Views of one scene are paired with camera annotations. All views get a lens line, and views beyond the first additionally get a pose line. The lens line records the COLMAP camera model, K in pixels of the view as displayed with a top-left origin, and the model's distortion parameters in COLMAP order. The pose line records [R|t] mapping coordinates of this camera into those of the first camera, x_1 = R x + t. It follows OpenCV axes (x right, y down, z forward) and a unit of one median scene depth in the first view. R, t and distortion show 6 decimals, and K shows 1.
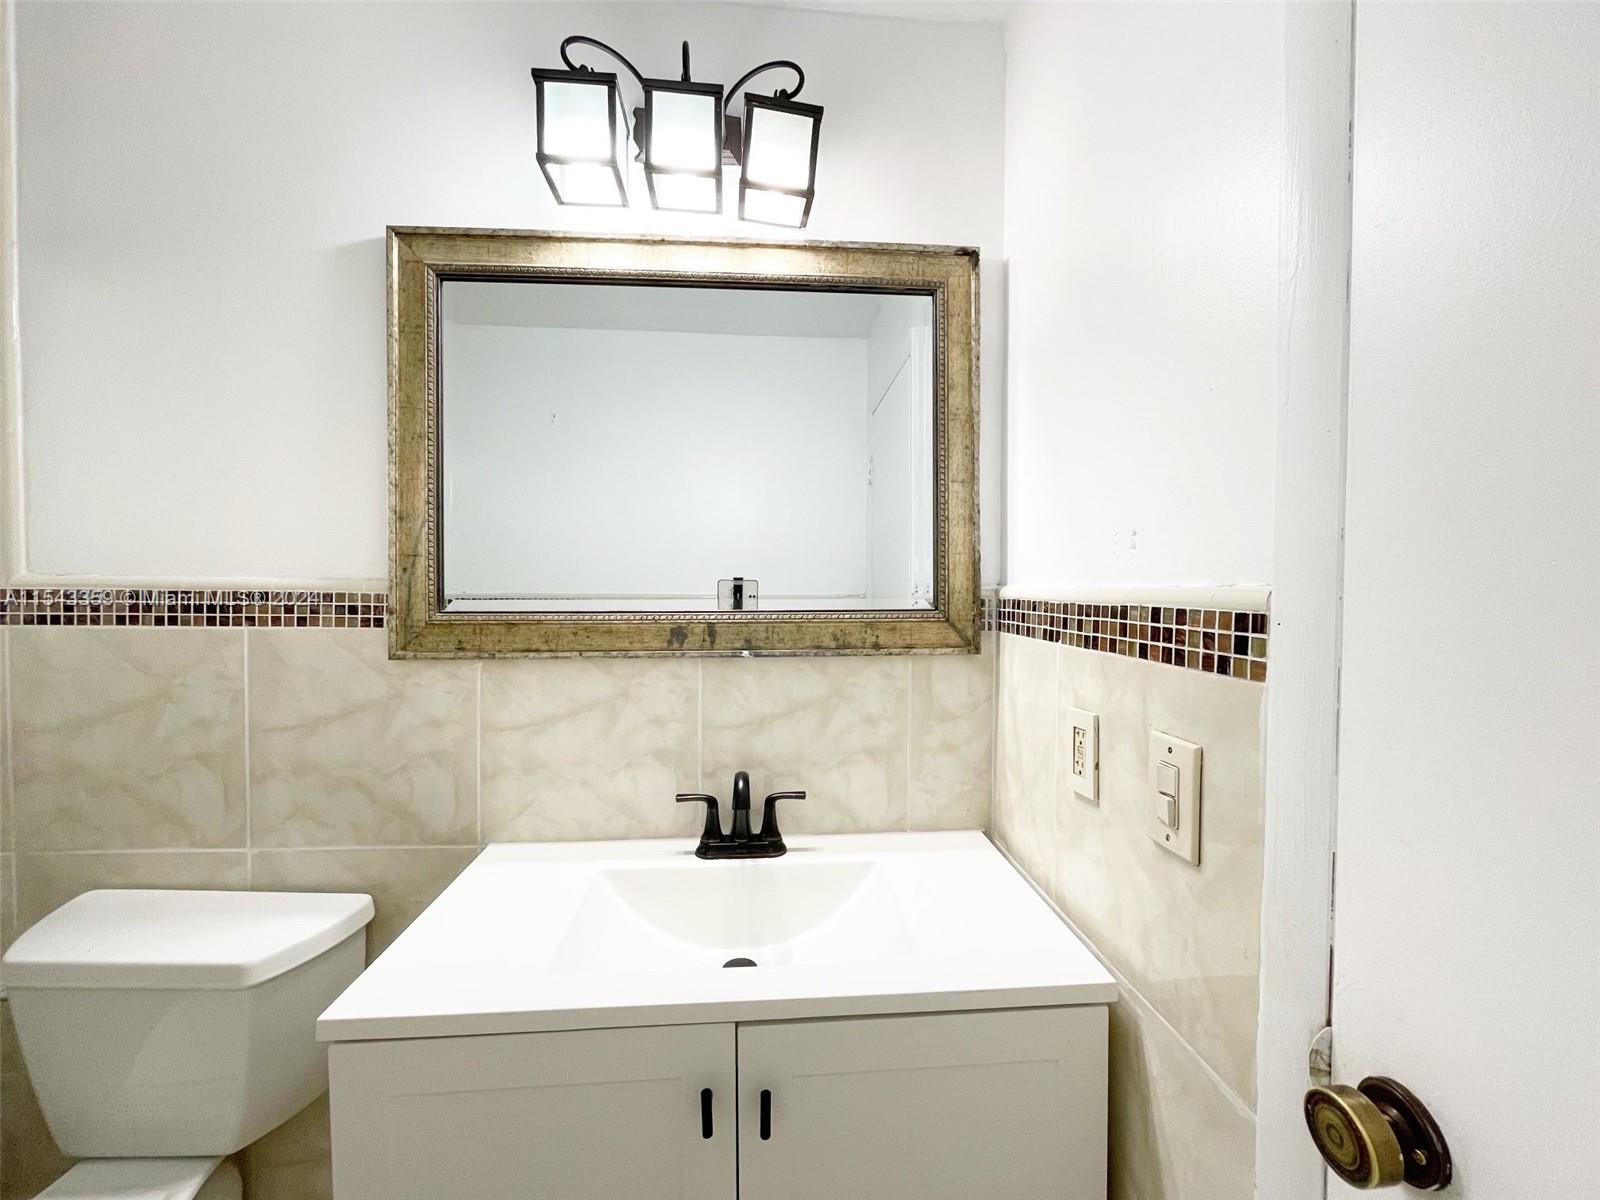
lens RADIAL K [[644.2, 0, 796.6], [0, 644.2, 598.8], [0, 0, 1]] dist [-0.010986, 0.000823]
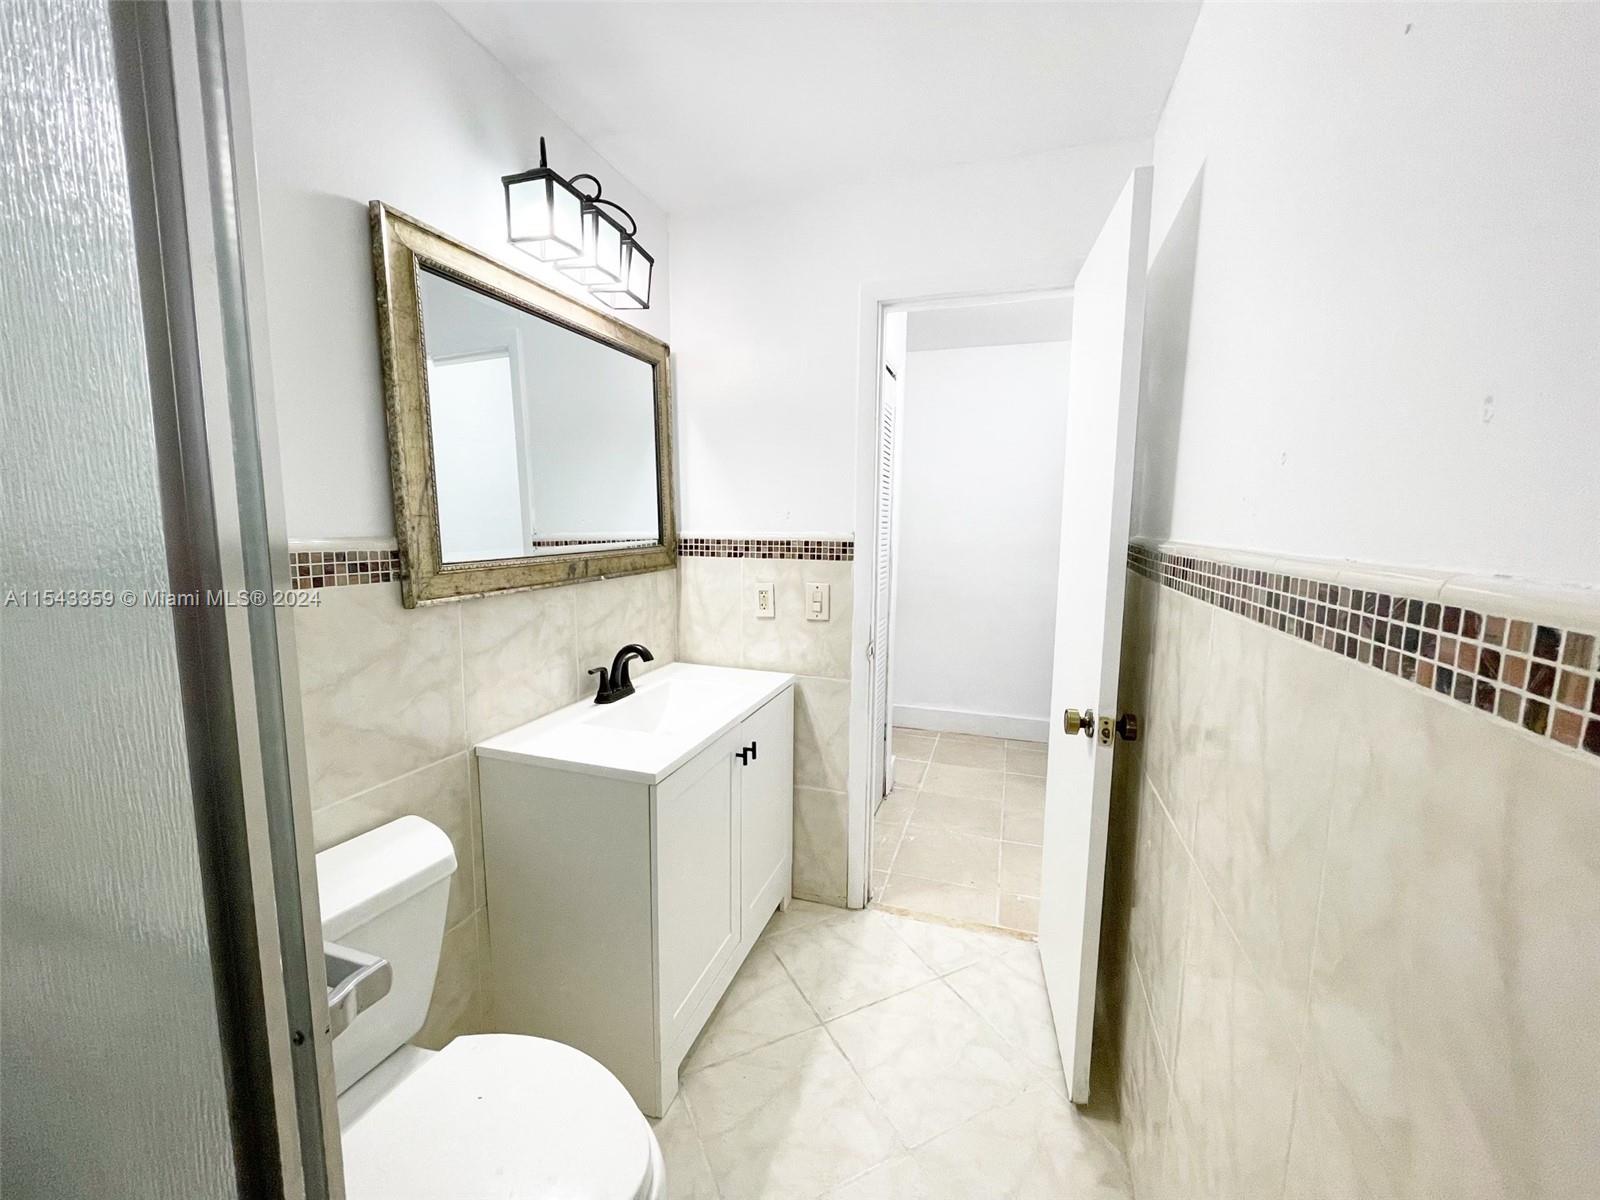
lens RADIAL K [[644.2, 0, 799.1], [0, 644.2, 600.3], [0, 0, 1]] dist [-0.010986, 0.000823]
pose [[0.388208, -0.115734, 0.914276, -1.379549], [0.013998, 0.992709, 0.119719, -0.044718], [-0.921465, -0.033678, 0.386998, -0.067328]]
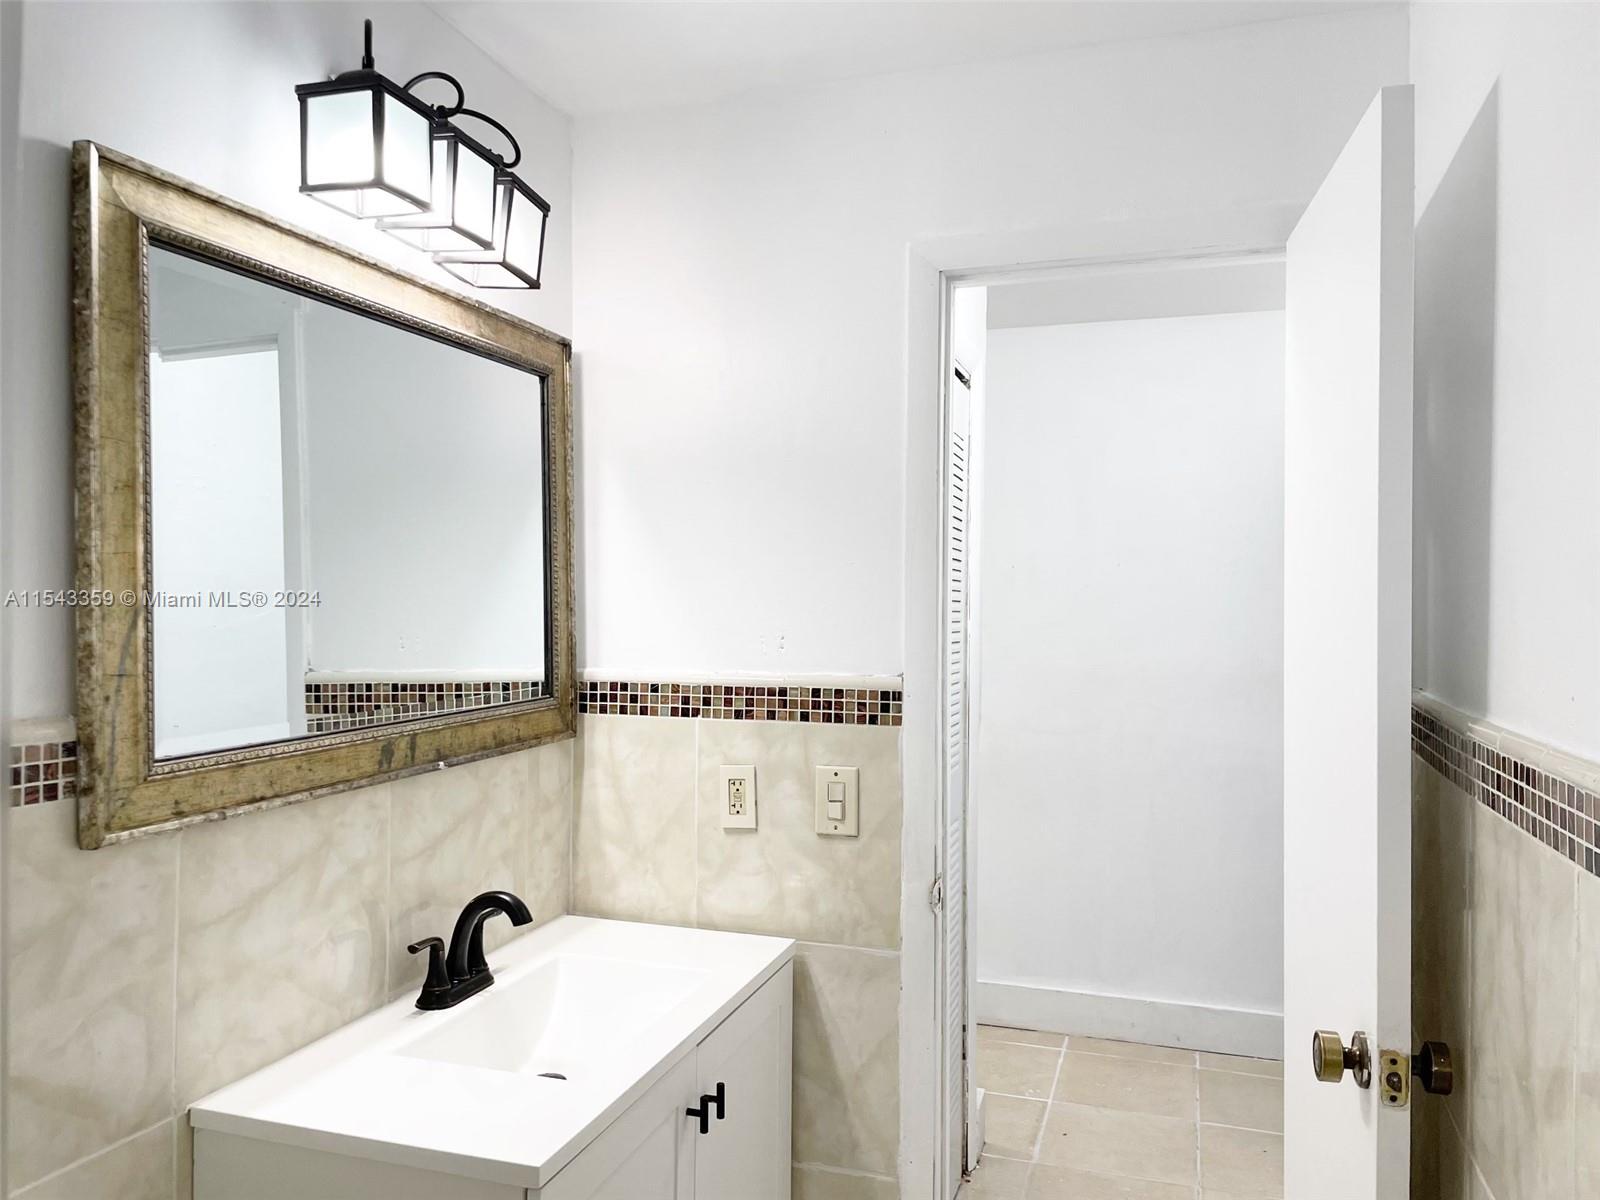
lens RADIAL K [[1206.7, 0, 793.1], [0, 1206.7, 590.2], [0, 0, 1]] dist [0.050459, -0.070547]
pose [[0.384041, 0.005207, 0.923301, -1.425075], [0.016150, 0.999793, -0.012356, -0.124072], [-0.923175, 0.019657, 0.383878, -0.063116]]
